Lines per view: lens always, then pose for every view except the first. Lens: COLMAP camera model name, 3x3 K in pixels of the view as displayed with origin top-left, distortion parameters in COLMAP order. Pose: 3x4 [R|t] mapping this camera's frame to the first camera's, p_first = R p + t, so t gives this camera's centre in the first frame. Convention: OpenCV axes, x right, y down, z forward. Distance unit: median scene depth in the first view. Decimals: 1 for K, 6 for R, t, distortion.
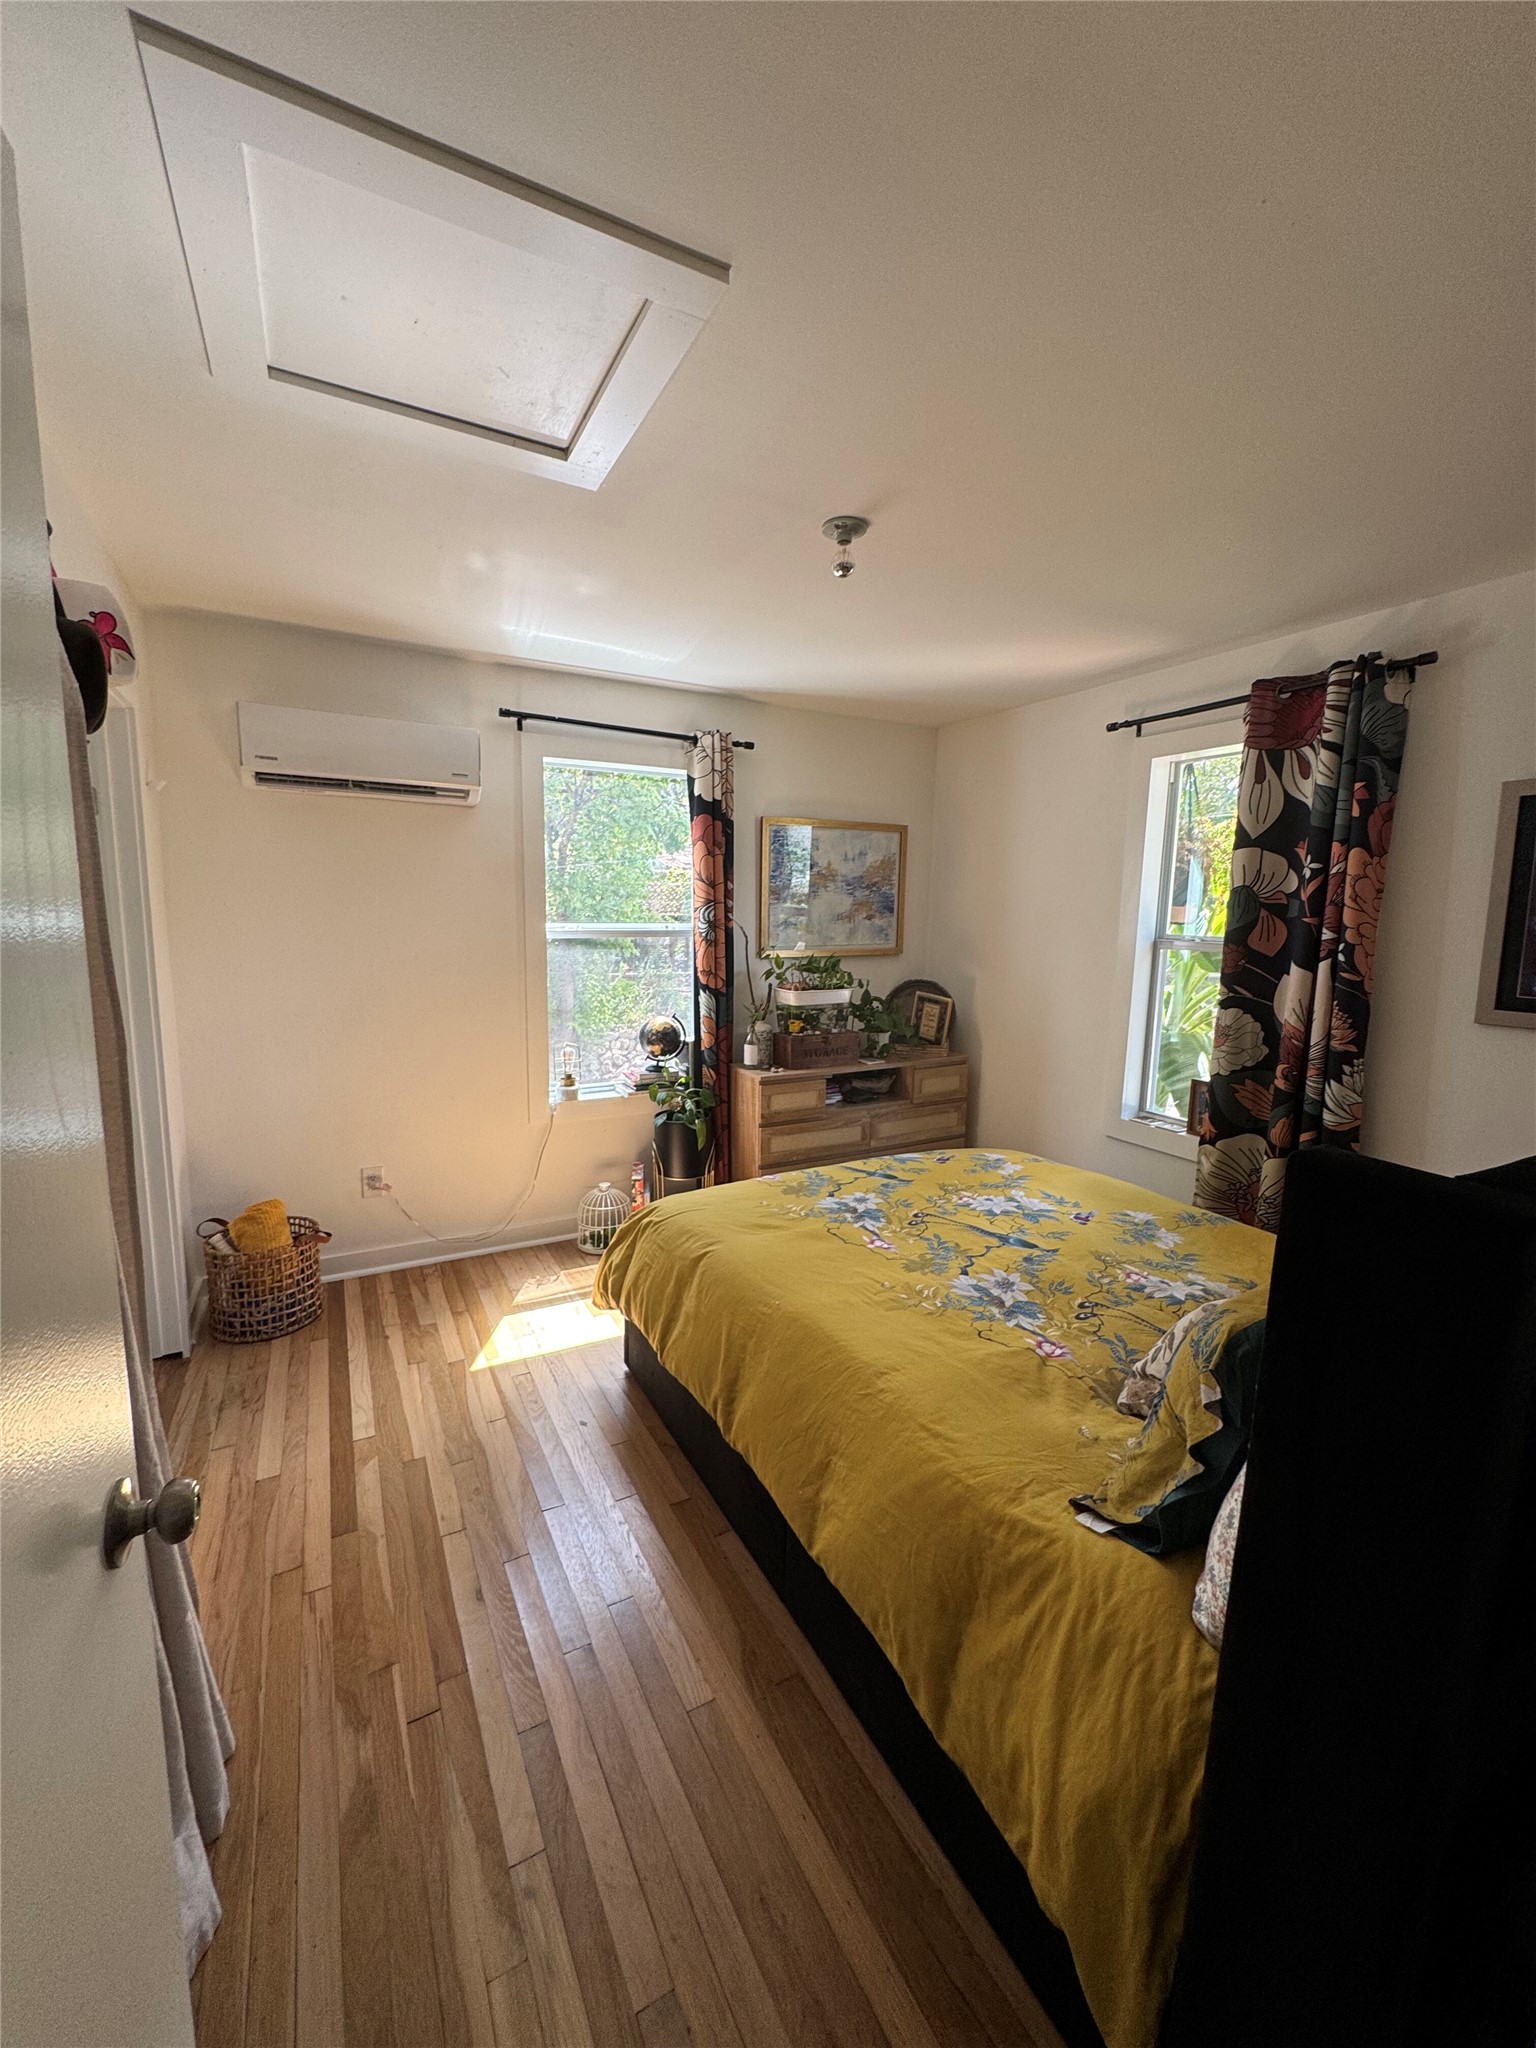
lens RADIAL K [[822.5, 0, 768.4], [0, 822.5, 1027.3], [0, 0, 1]] dist [-0.006678, 0.001353]
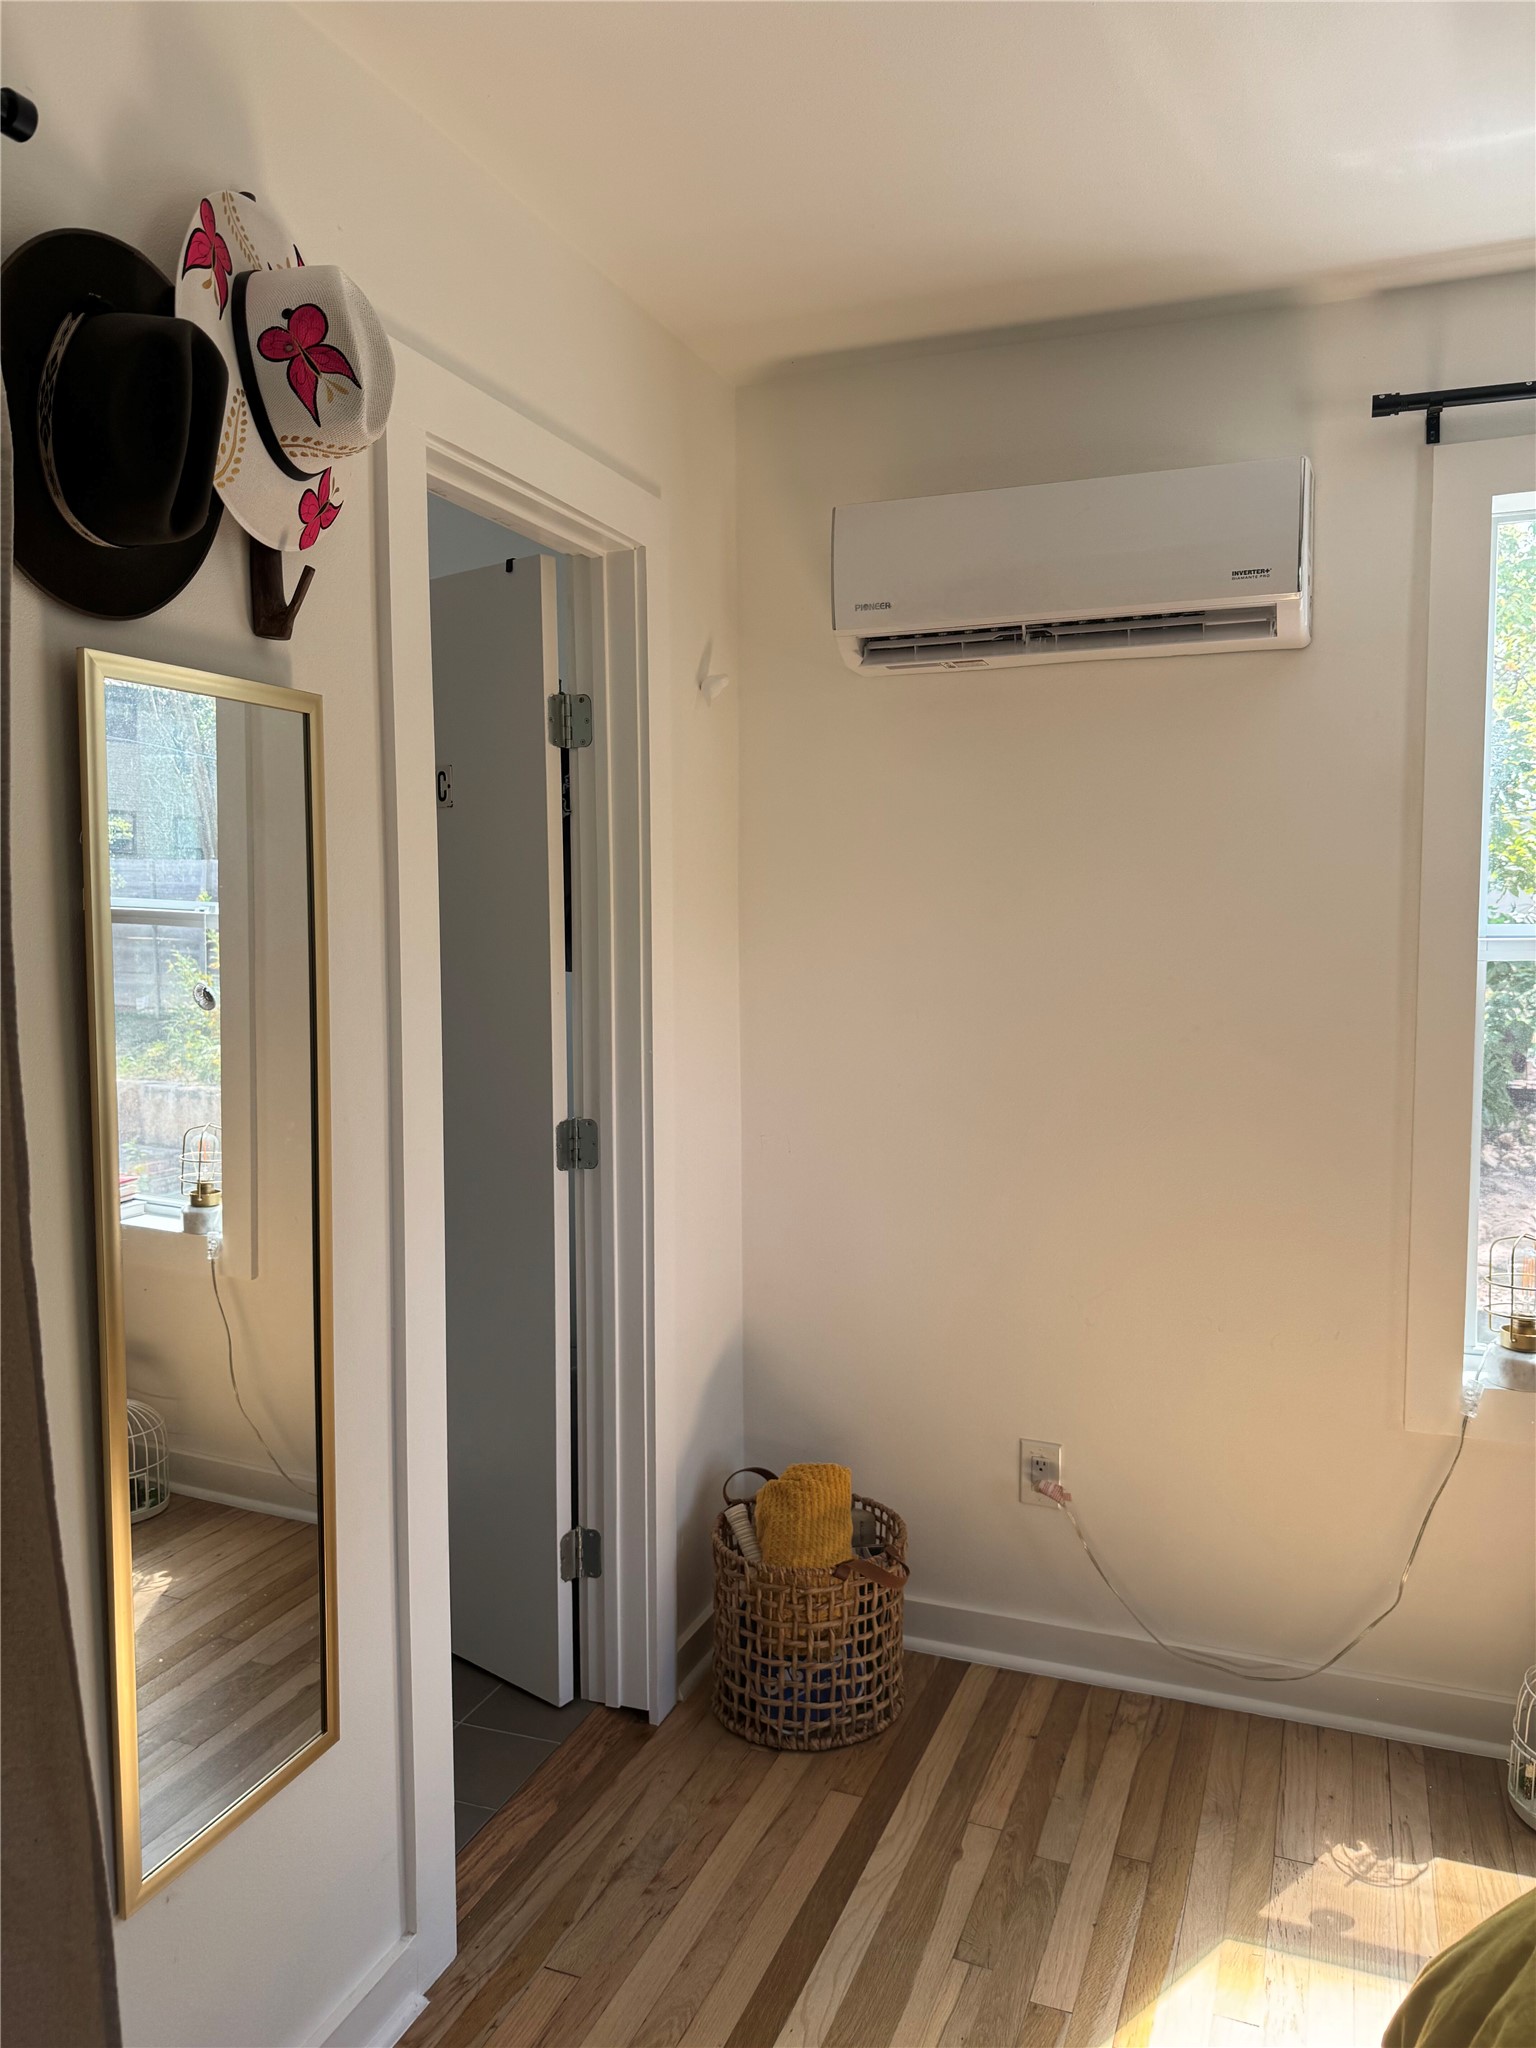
lens RADIAL K [[1446.0, 0, 768.4], [0, 1446.0, 1036.3], [0, 0, 1]] dist [0.046039, -0.054067]
pose [[0.643912, 0.040948, -0.764003, 0.053629], [-0.091057, 0.995571, -0.023385, -0.033760], [0.759662, 0.084626, 0.644788, 0.396025]]
